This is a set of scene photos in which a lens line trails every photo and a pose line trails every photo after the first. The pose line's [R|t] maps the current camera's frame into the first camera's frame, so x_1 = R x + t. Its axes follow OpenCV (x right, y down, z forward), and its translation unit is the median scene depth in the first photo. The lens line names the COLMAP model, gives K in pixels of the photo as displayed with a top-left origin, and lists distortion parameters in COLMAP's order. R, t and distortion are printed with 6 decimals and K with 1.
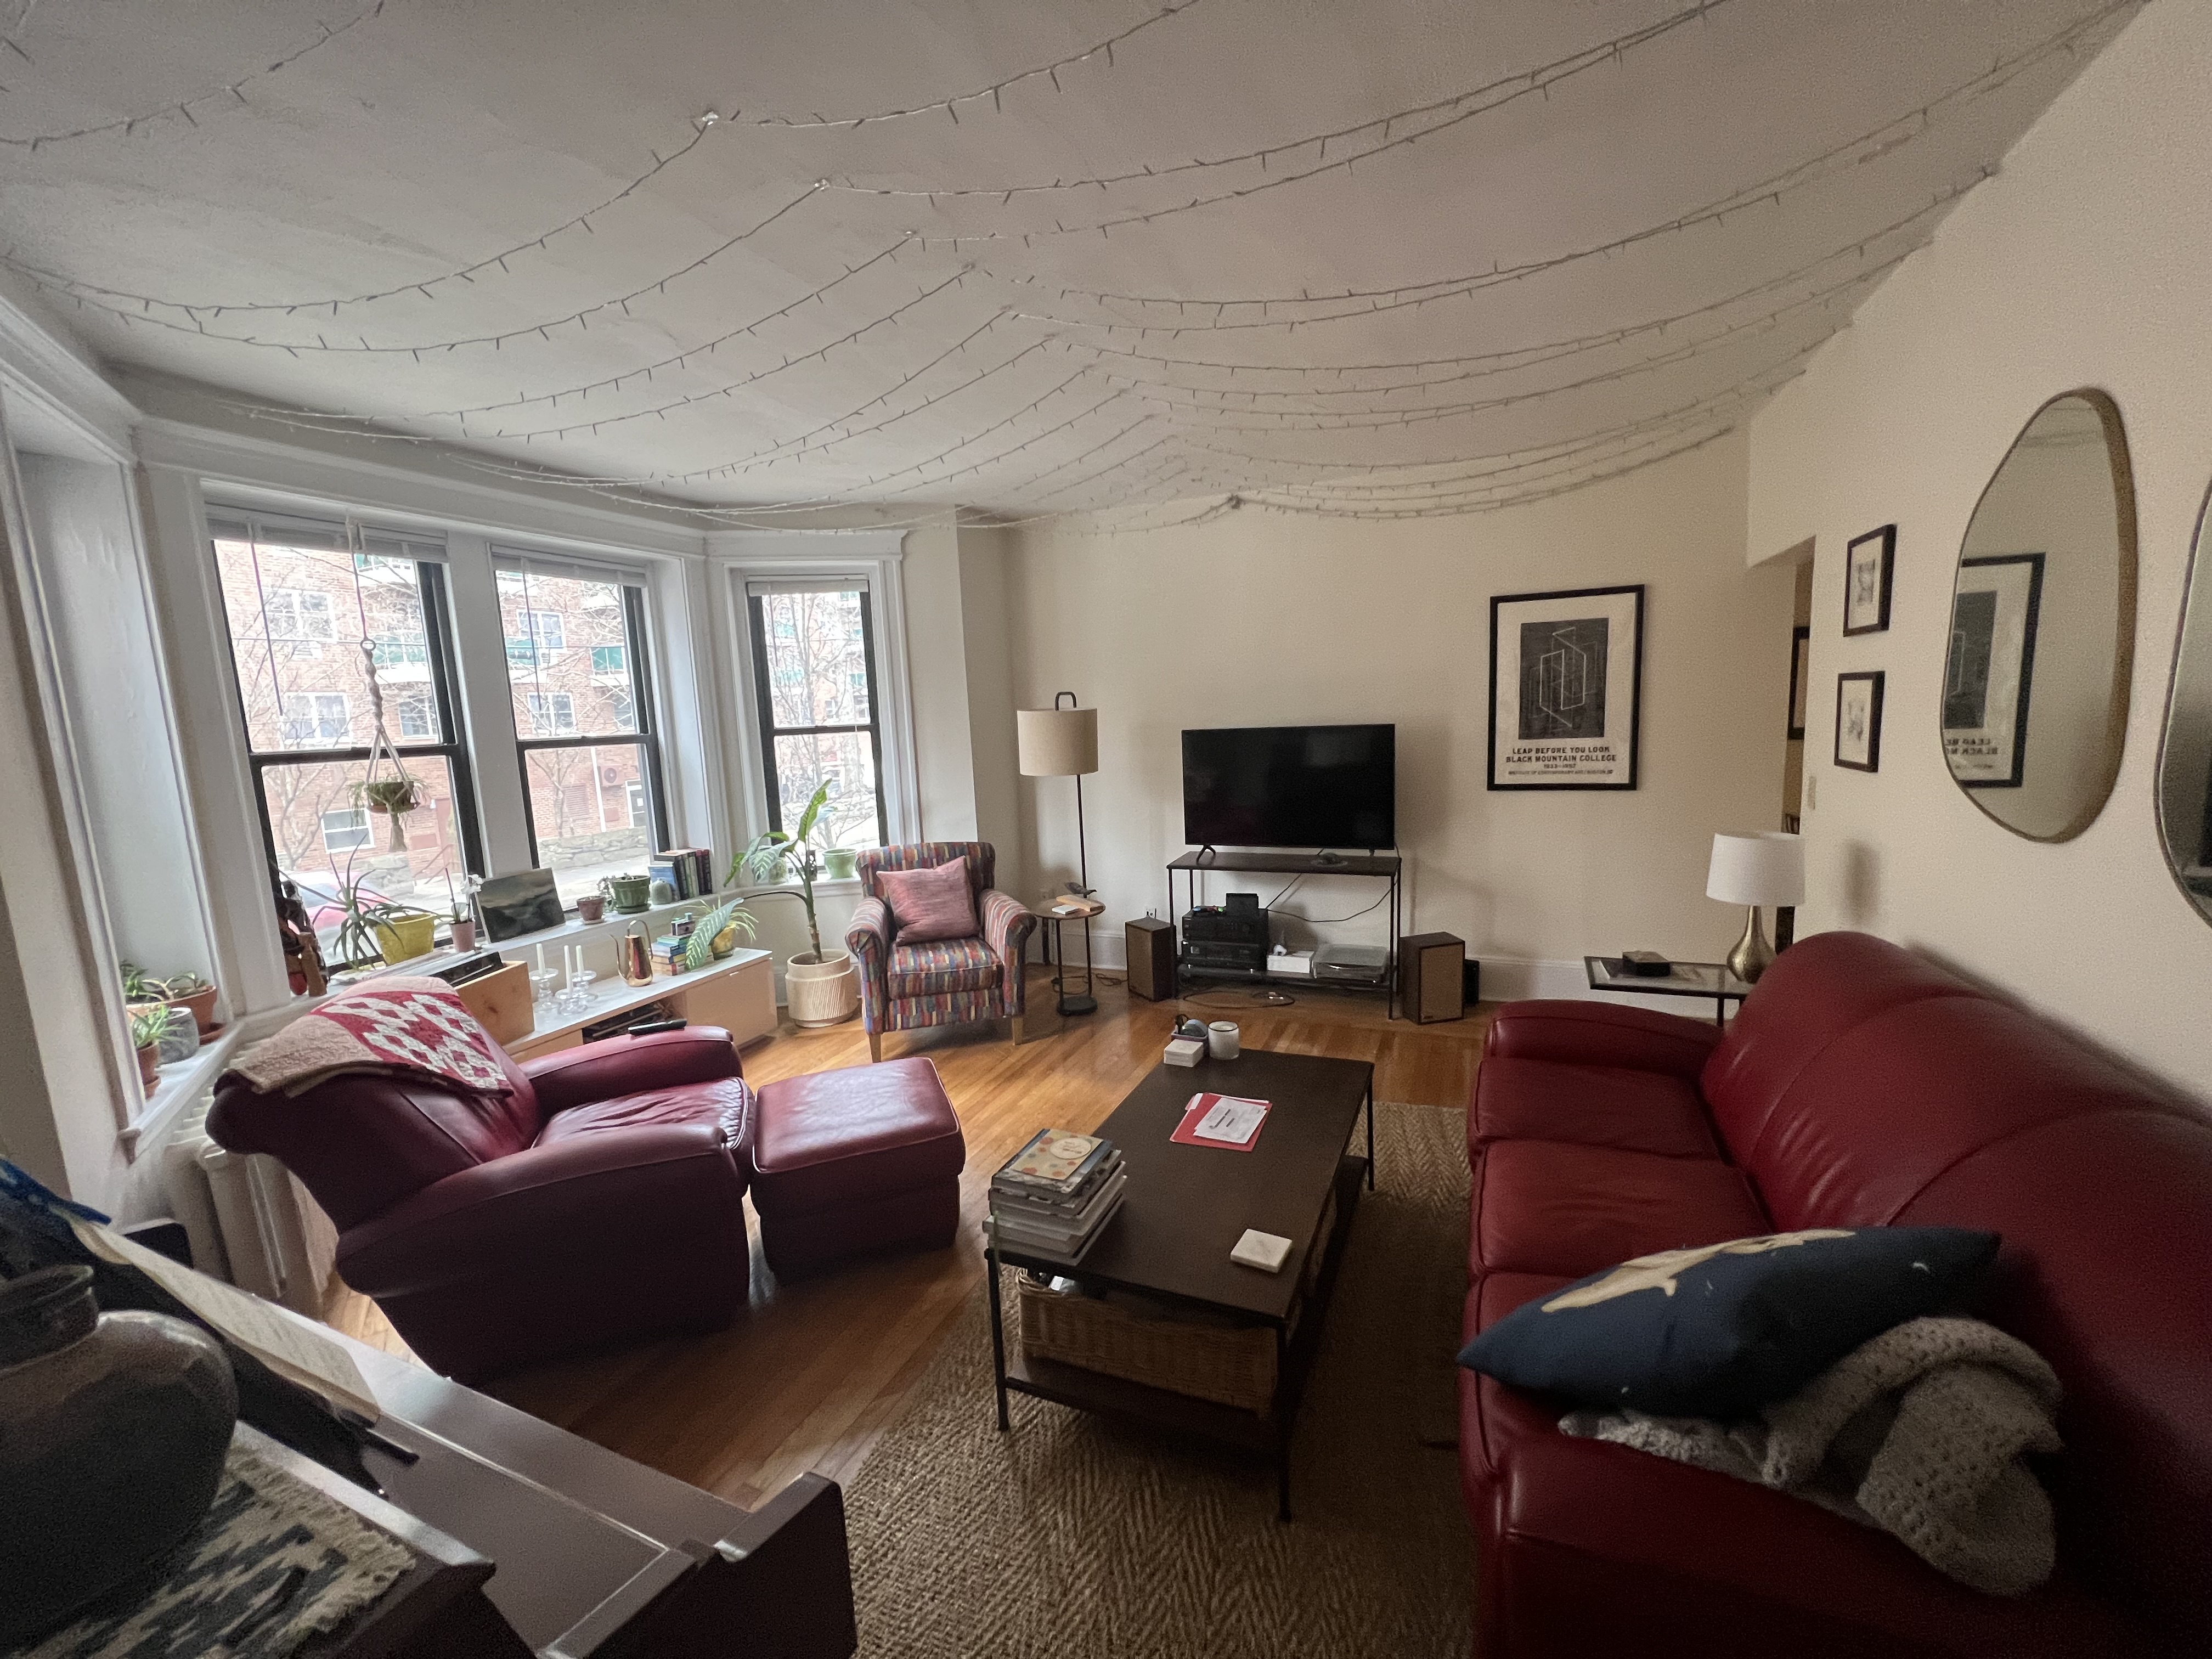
lens RADIAL K [[887.6, 0, 1086.8], [0, 887.6, 828.5], [0, 0, 1]] dist [-0.000791, -0.000393]
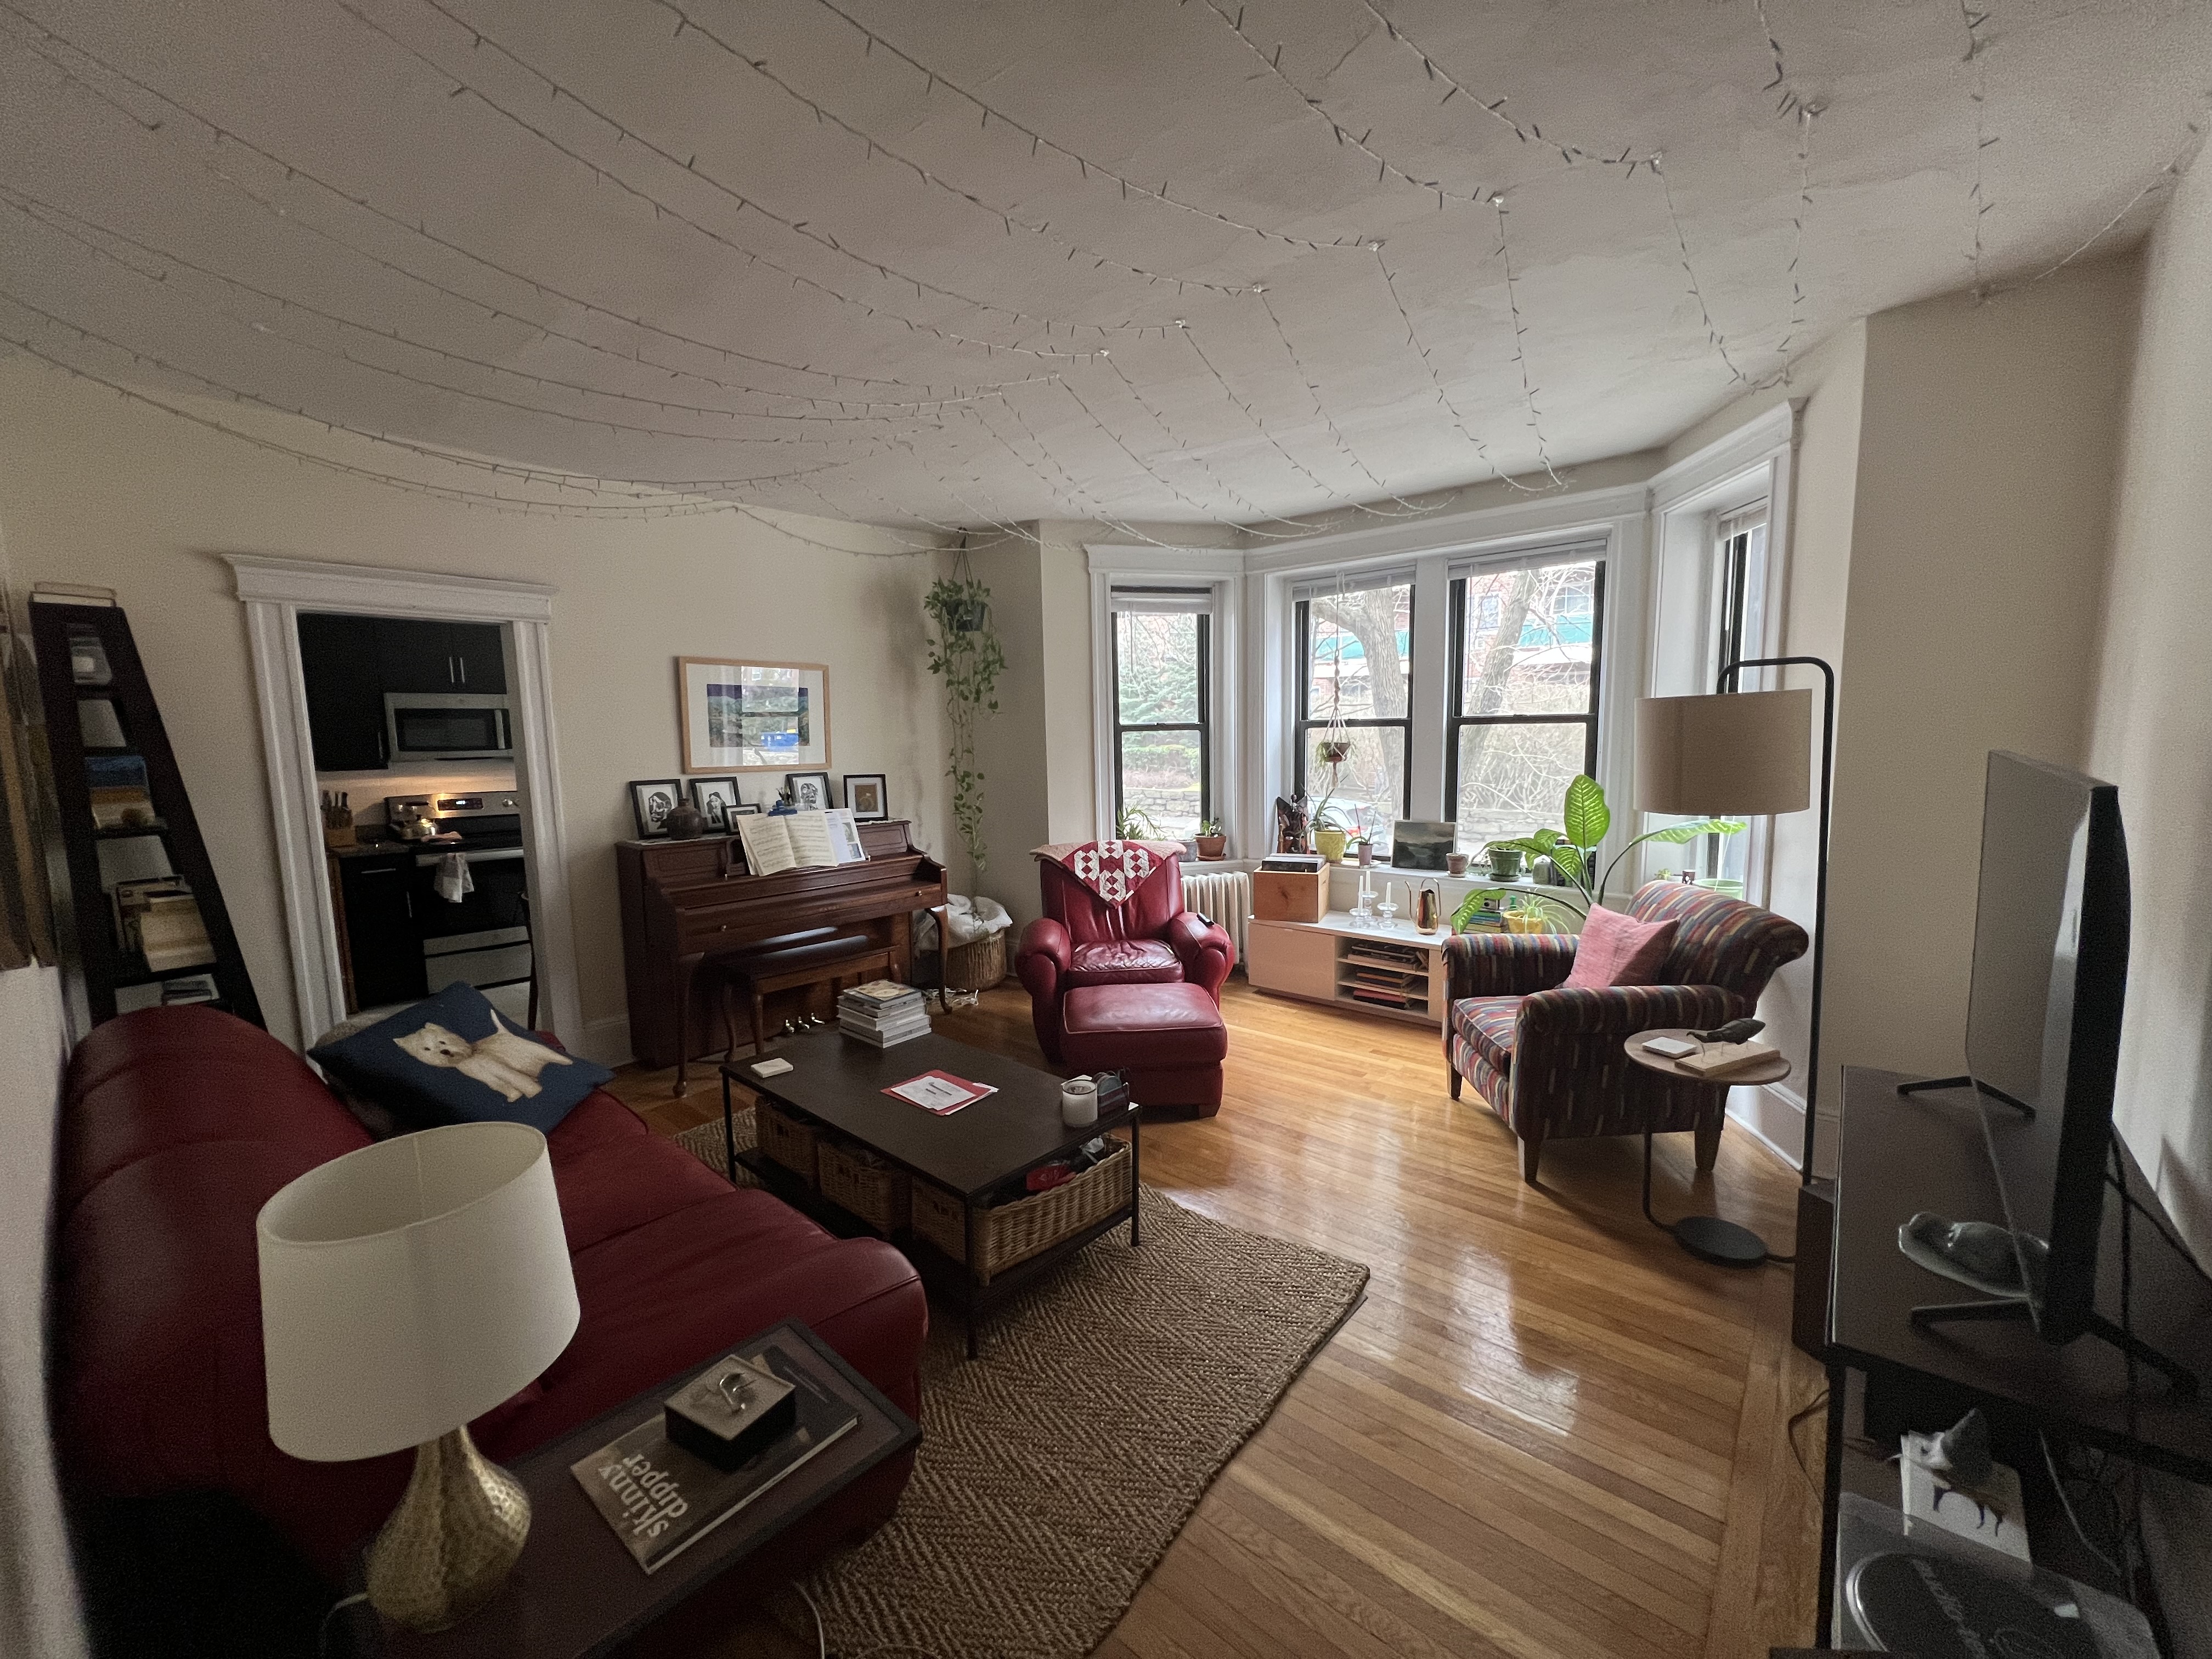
lens RADIAL K [[887.6, 0, 1118.5], [0, 887.6, 829.2], [0, 0, 1]] dist [-0.000791, -0.000393]
pose [[-0.274952, 0.165484, -0.947110, 0.701319], [-0.087664, 0.976658, 0.196096, -0.153100], [0.957453, 0.136944, -0.254027, 0.922555]]
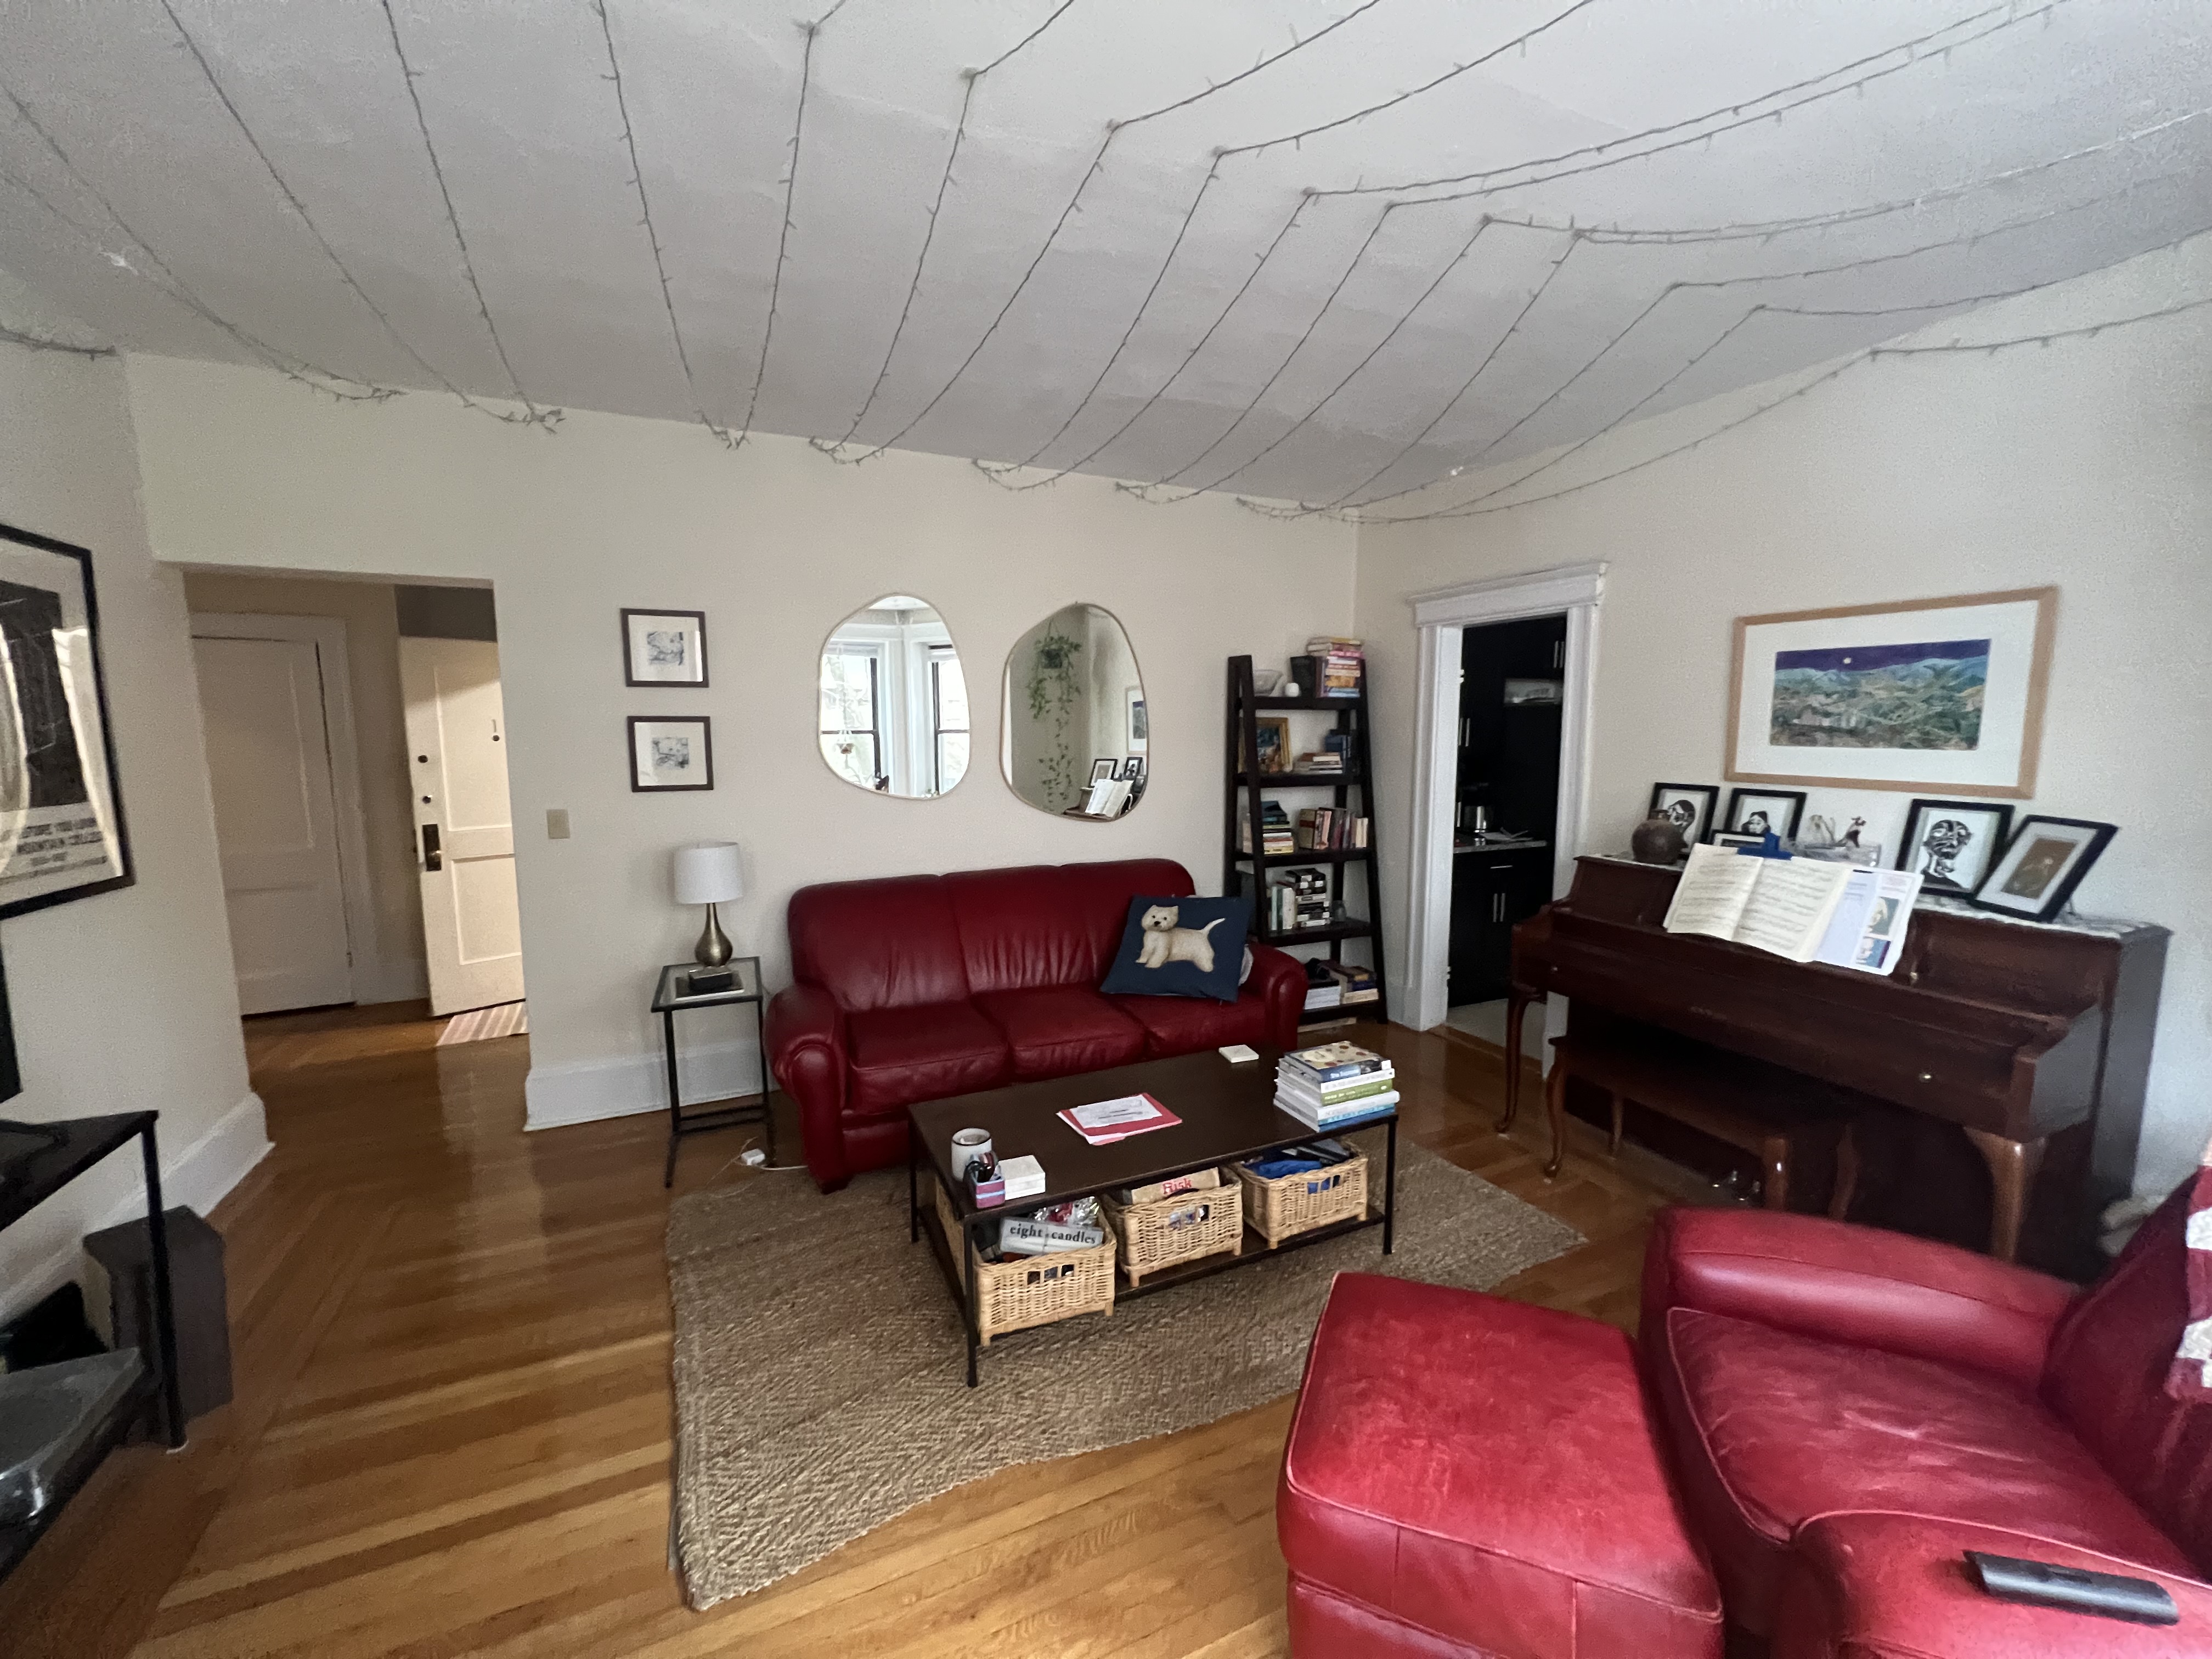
lens RADIAL K [[887.6, 0, 1108.3], [0, 887.6, 832.7], [0, 0, 1]] dist [-0.000791, -0.000393]
pose [[-0.747508, -0.023755, 0.663828, -0.352589], [0.125050, 0.976459, 0.175757, -0.120866], [-0.652376, 0.214392, -0.726940, 1.081815]]
